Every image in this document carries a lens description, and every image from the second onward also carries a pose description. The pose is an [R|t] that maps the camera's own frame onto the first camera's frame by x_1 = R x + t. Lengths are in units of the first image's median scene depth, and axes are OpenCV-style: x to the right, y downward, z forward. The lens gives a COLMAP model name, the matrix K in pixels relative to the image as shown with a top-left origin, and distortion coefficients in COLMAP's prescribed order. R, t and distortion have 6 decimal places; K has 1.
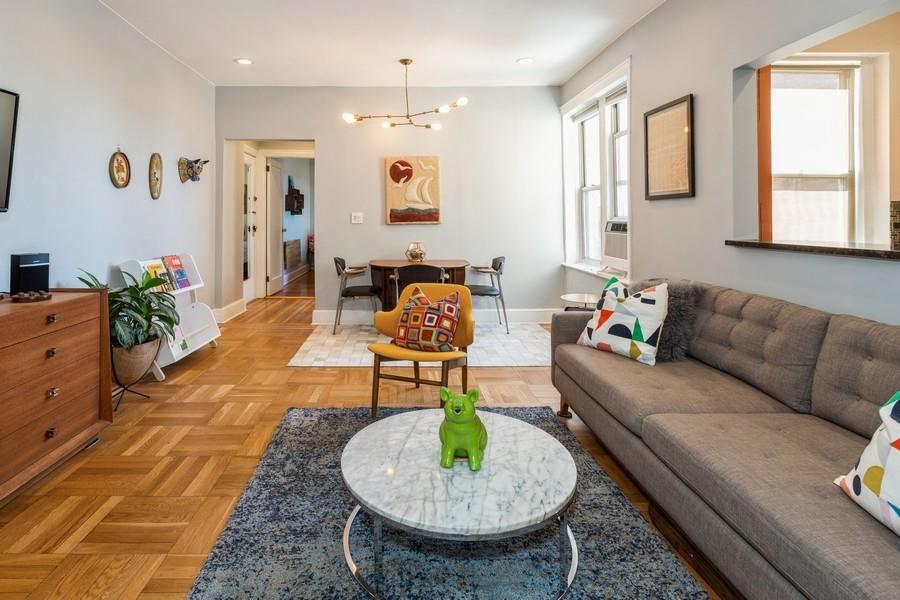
lens RADIAL K [[471.4, 0, 409.2], [0, 471.4, 212.3], [0, 0, 1]] dist [-0.006693, 0.005555]
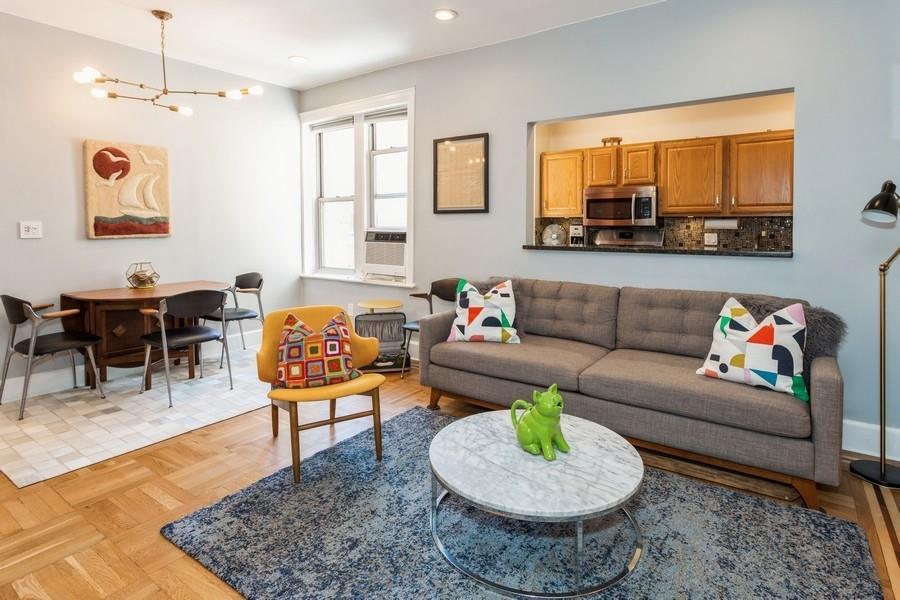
lens RADIAL K [[476.2, 0, 451.6], [0, 476.2, 239.0], [0, 0, 1]] dist [-0.011351, 0.005424]
pose [[0.593964, -0.022748, 0.804170, -0.522906], [-0.010561, 0.999294, 0.036067, -0.007936], [-0.804422, -0.029915, 0.593304, 0.300877]]
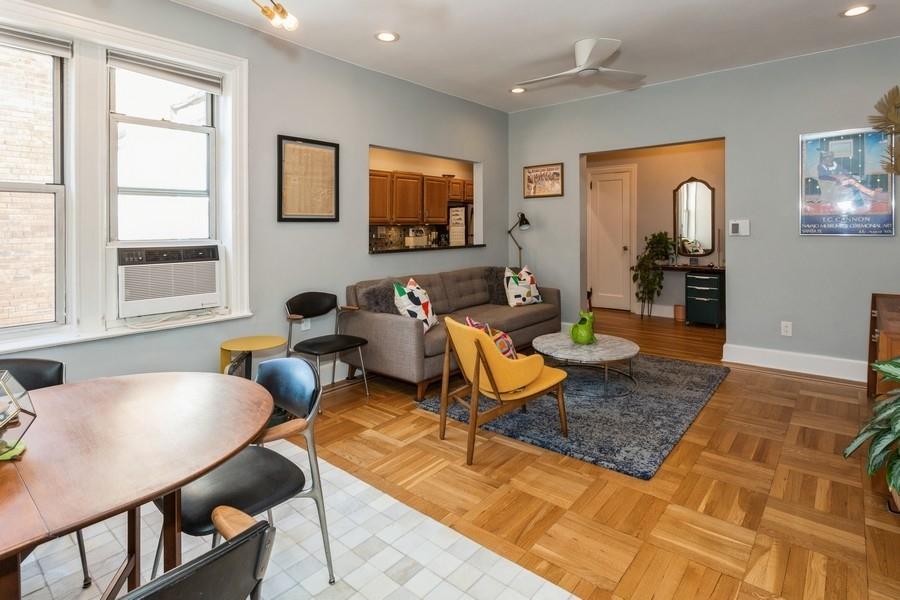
lens RADIAL K [[476.2, 0, 453.6], [0, 476.2, 226.1], [0, 0, 1]] dist [-0.011351, 0.005424]
pose [[-0.749763, 0.003010, 0.661700, -0.539071], [-0.003363, 0.999959, -0.008359, -0.010888], [-0.661698, -0.008493, -0.749722, 1.811891]]
